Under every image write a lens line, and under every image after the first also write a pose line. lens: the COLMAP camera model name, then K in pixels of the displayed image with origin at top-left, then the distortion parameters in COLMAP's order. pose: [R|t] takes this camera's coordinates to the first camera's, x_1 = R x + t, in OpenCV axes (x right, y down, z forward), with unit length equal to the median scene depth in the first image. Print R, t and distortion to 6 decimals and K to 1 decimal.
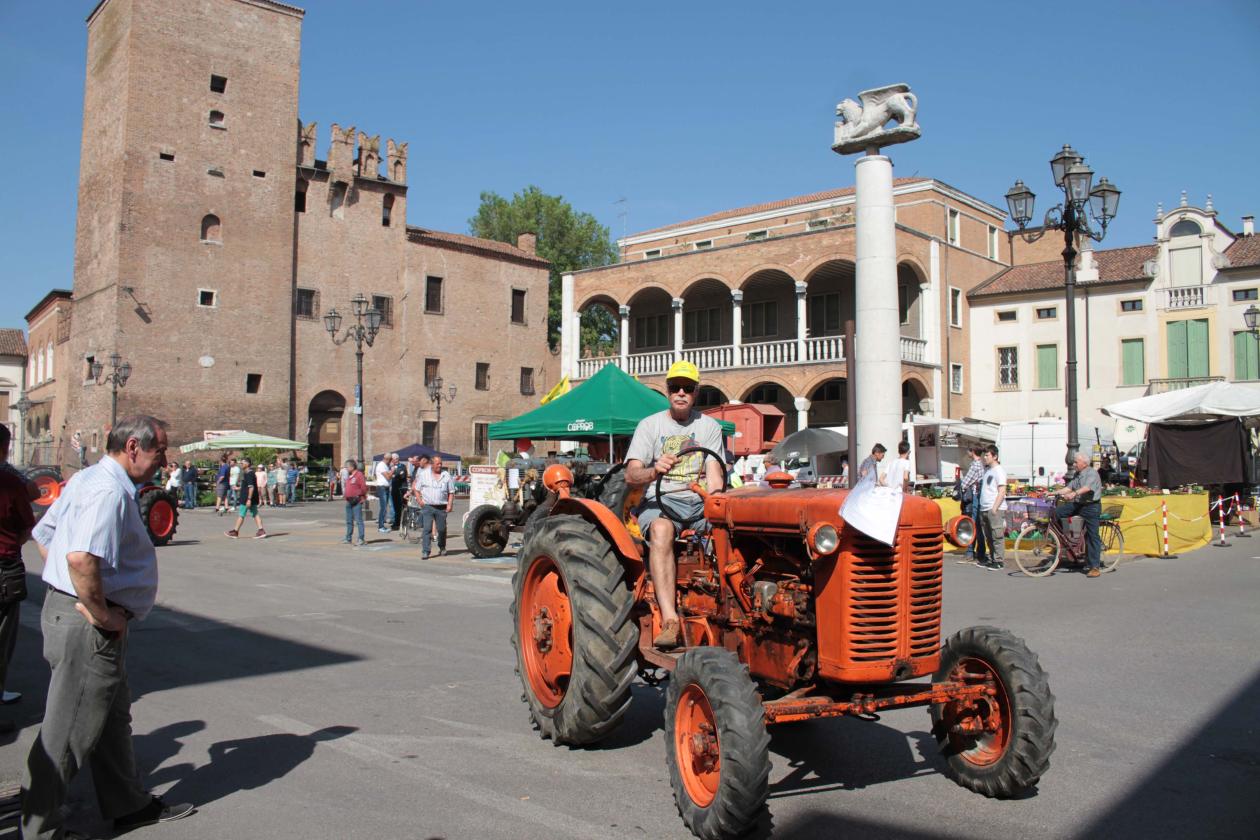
lens RADIAL K [[1050.4, 0, 608.5], [0, 1050.4, 422.0], [0, 0, 1]] dist [-0.153048, 0.117105]
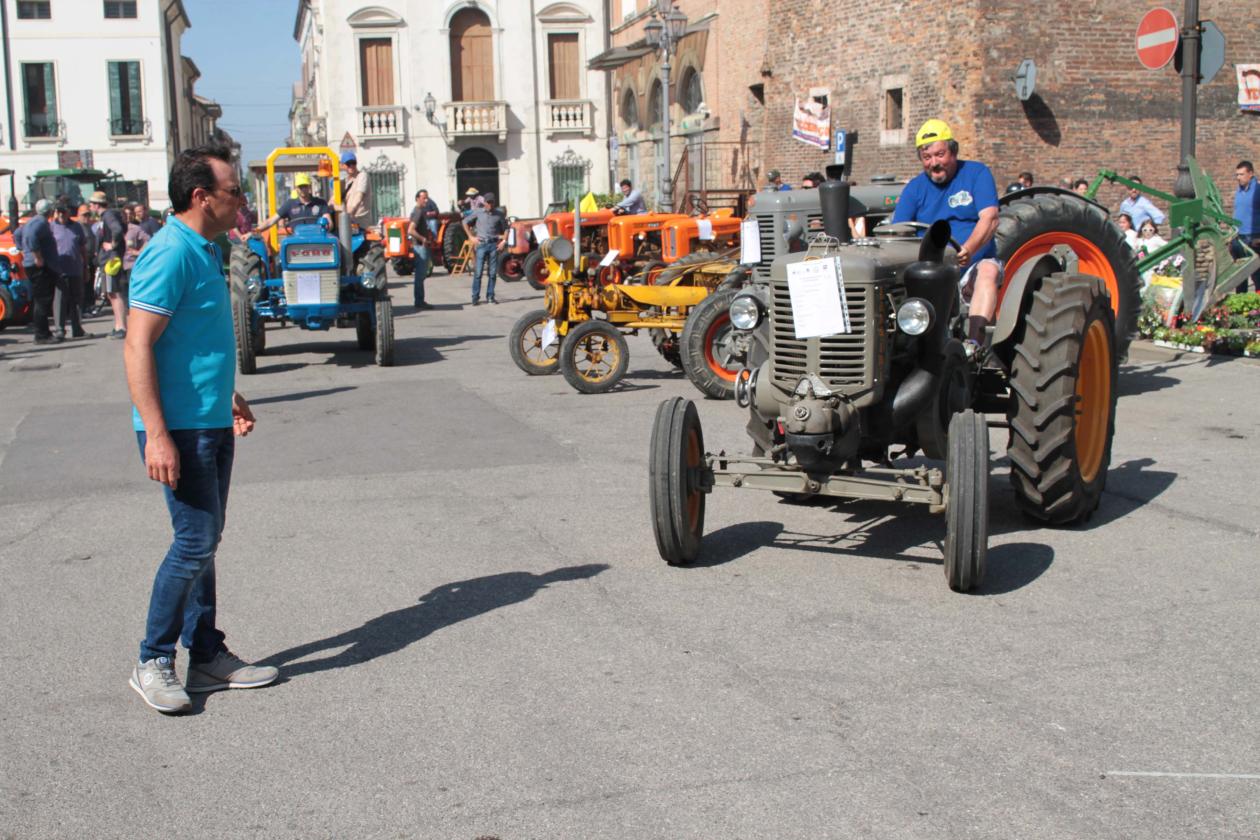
lens RADIAL K [[1391.9, 0, 594.6], [0, 1391.9, 416.9], [0, 0, 1]] dist [-0.102781, 0.080028]
pose [[0.897862, 0.041757, -0.438292, -0.346718], [0.049506, 0.979604, 0.194744, 0.021137], [0.437485, -0.196551, 0.877482, 0.476249]]
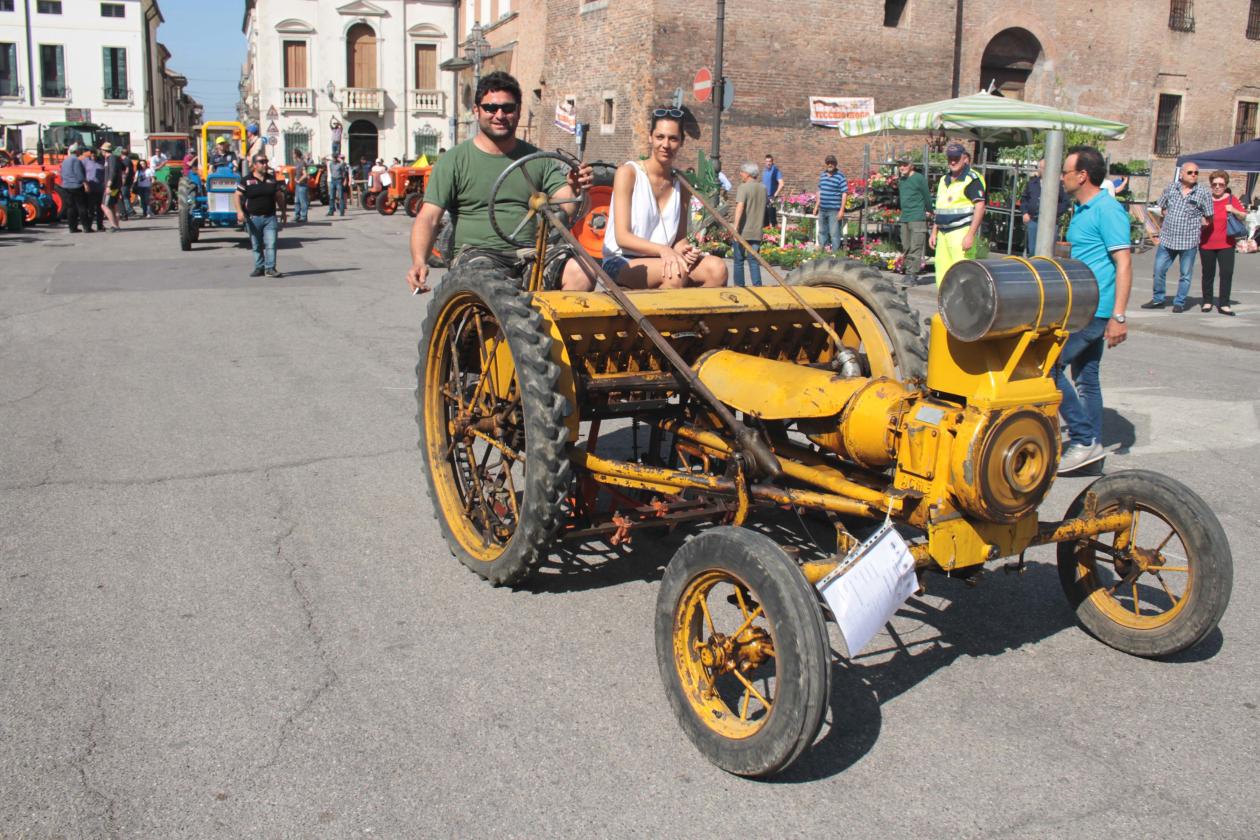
lens RADIAL K [[1061.4, 0, 625.9], [0, 1061.4, 371.6], [0, 0, 1]] dist [-0.147490, 0.112719]
pose [[0.947751, 0.084306, -0.307670, -0.277093], [-0.009458, 0.971449, 0.237059, 0.017225], [0.318871, -0.221763, 0.921489, 0.403654]]
